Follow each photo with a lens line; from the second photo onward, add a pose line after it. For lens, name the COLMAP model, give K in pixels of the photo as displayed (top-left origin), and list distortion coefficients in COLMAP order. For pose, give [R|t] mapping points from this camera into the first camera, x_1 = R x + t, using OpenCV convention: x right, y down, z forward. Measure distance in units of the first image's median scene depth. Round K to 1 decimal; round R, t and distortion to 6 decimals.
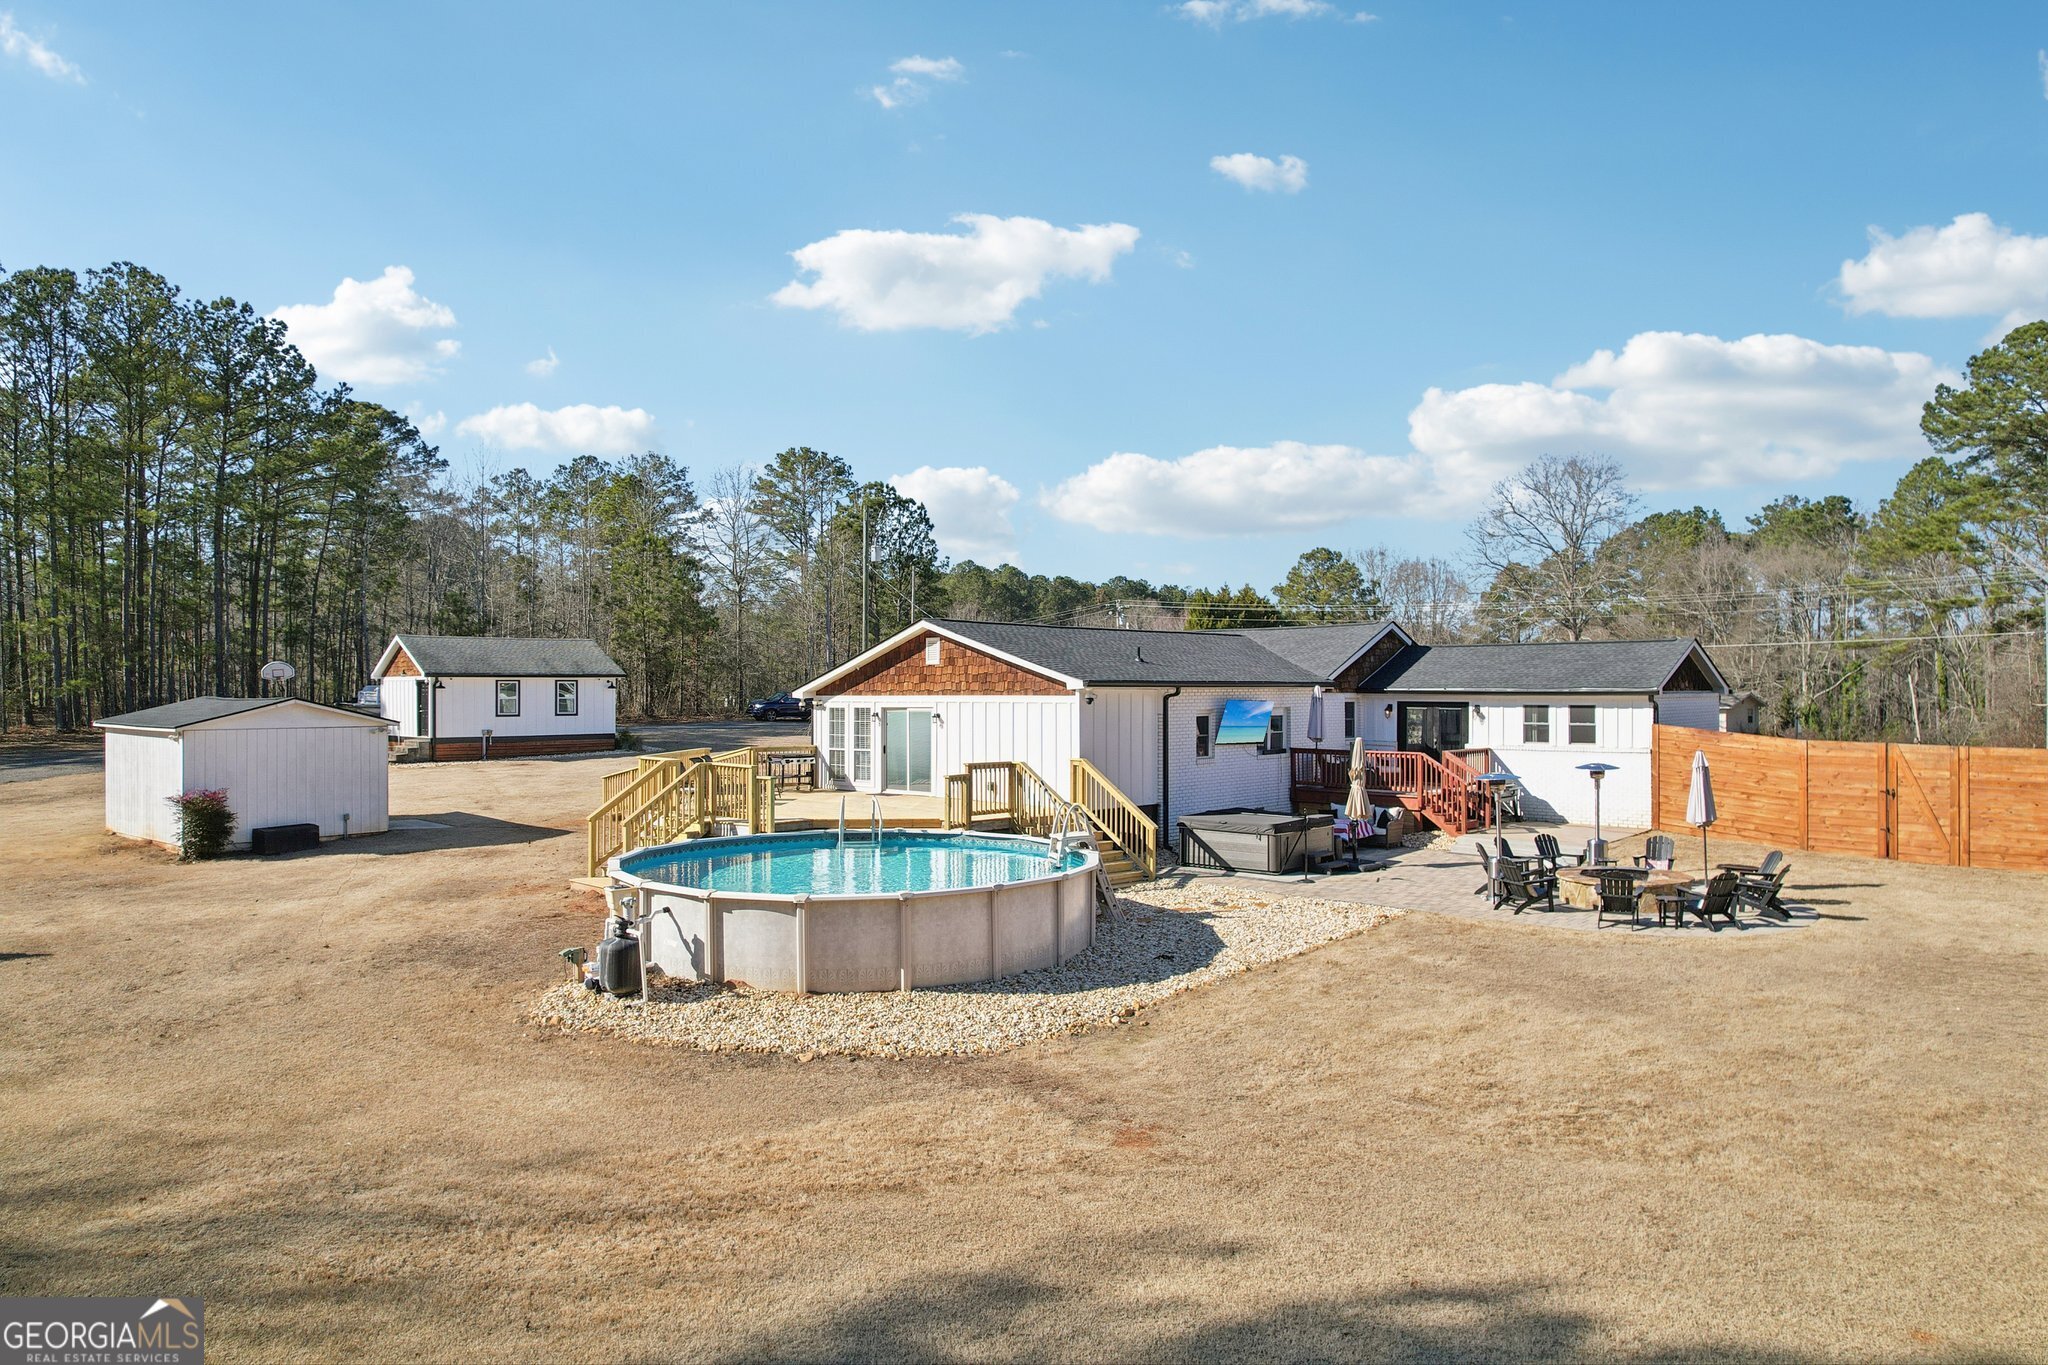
lens RADIAL K [[1306.5, 0, 1024.0], [0, 1306.5, 682.5], [0, 0, 1]] dist [-0.035935, 0.004695]
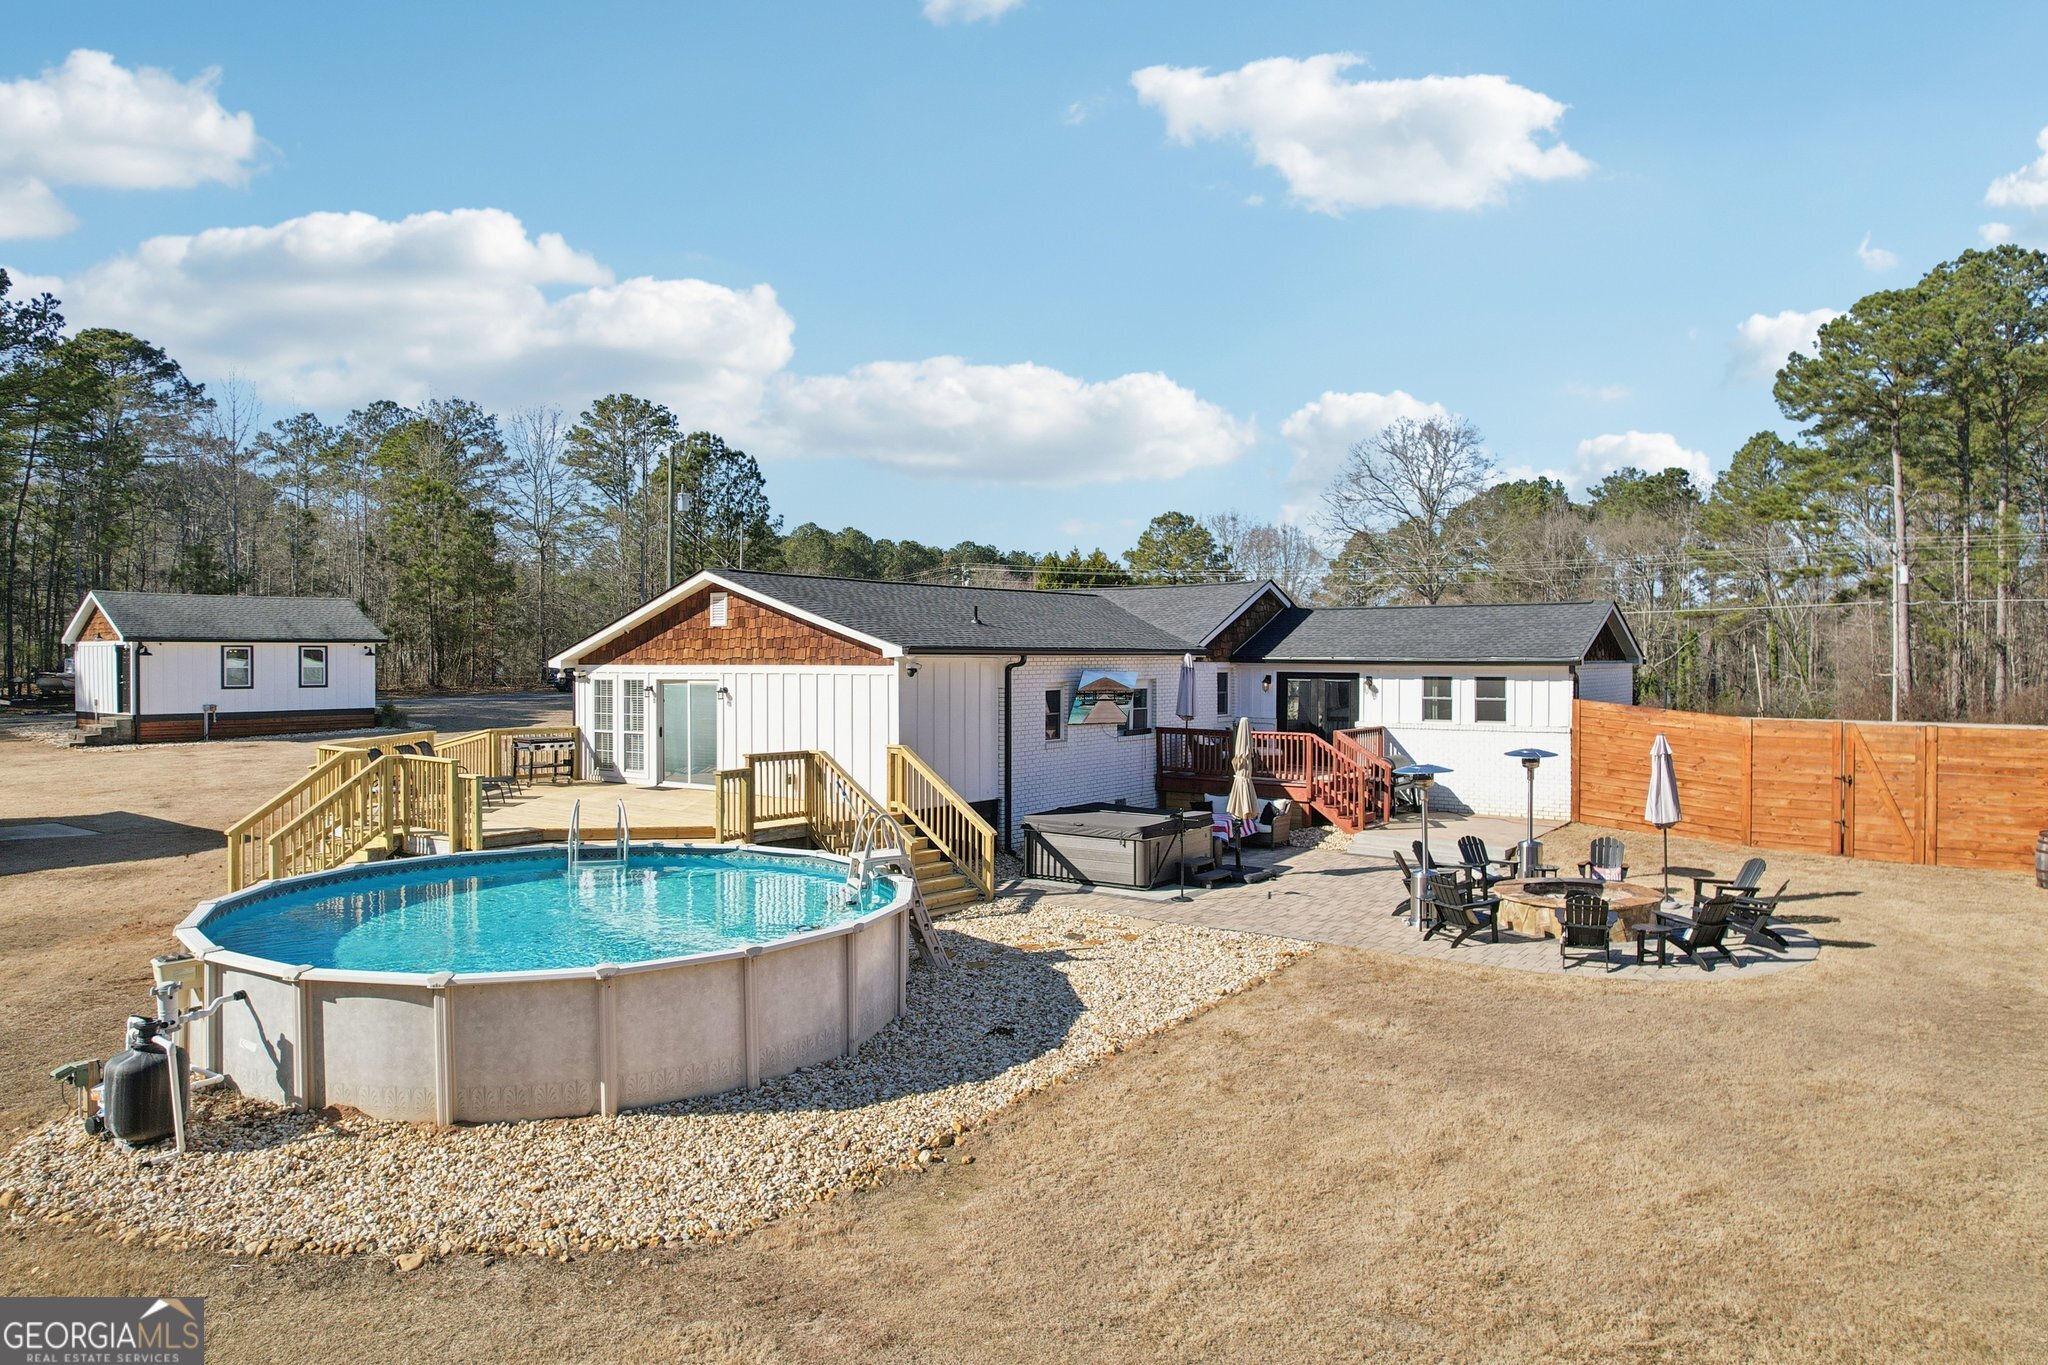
lens RADIAL K [[1306.5, 0, 1024.0], [0, 1306.5, 682.5], [0, 0, 1]] dist [-0.035935, 0.004695]
pose [[0.993368, -0.000544, 0.114980, 0.025039], [-0.002291, 0.999697, 0.024520, 0.000736], [-0.114959, -0.024621, 0.993065, 0.192678]]
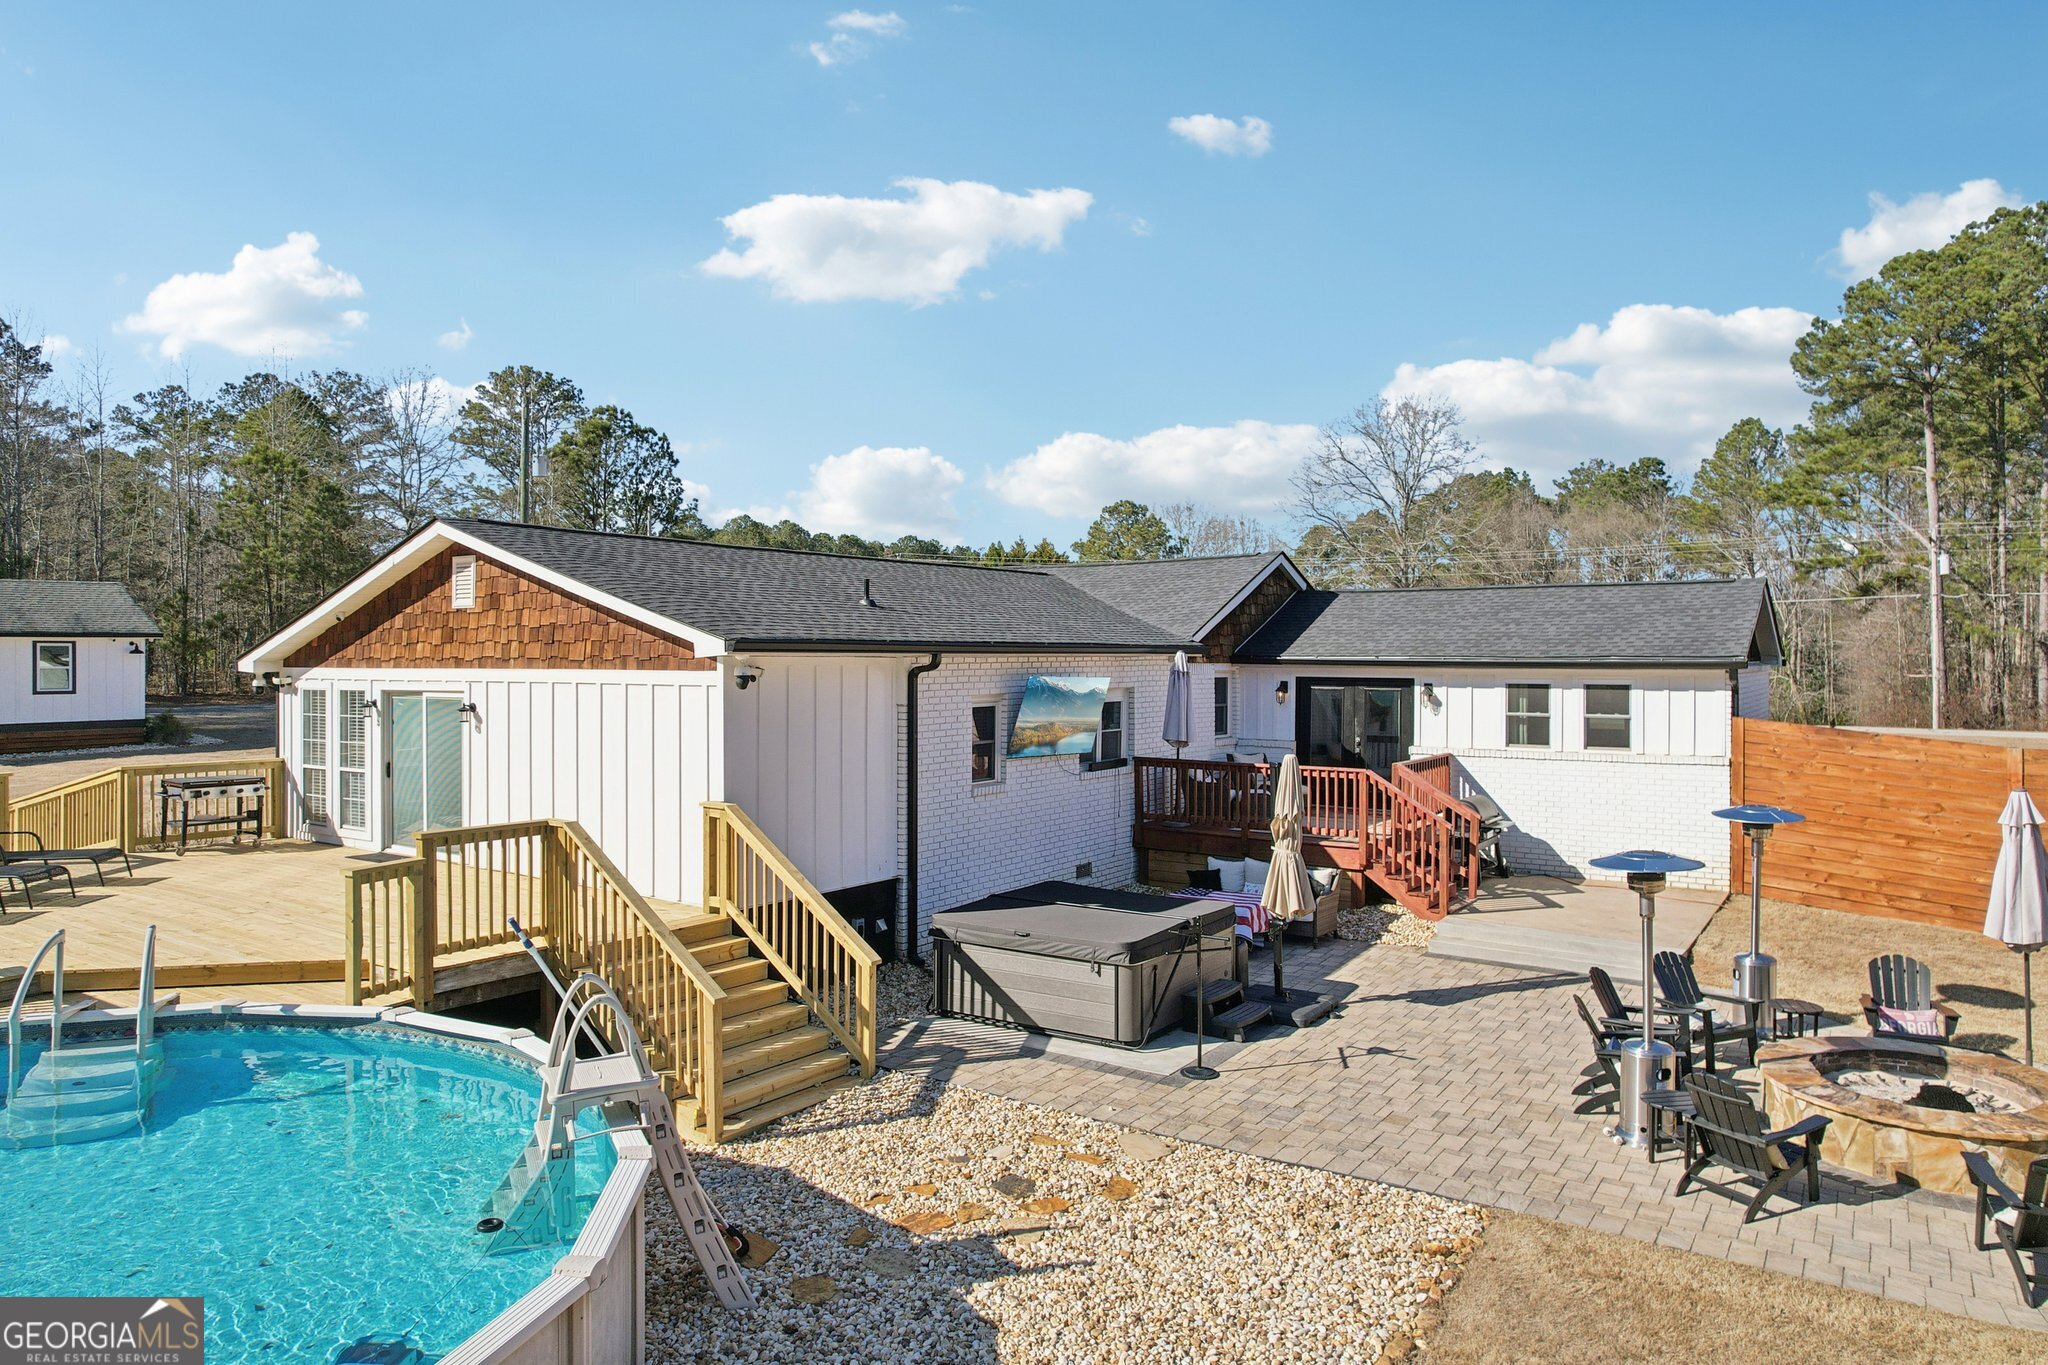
lens RADIAL K [[1306.5, 0, 1024.0], [0, 1306.5, 682.5], [0, 0, 1]] dist [-0.035935, 0.004695]
pose [[0.987791, -0.000860, 0.155783, 0.071330], [-0.003152, 0.999670, 0.025506, 0.001852], [-0.155753, -0.025686, 0.987462, 0.478974]]
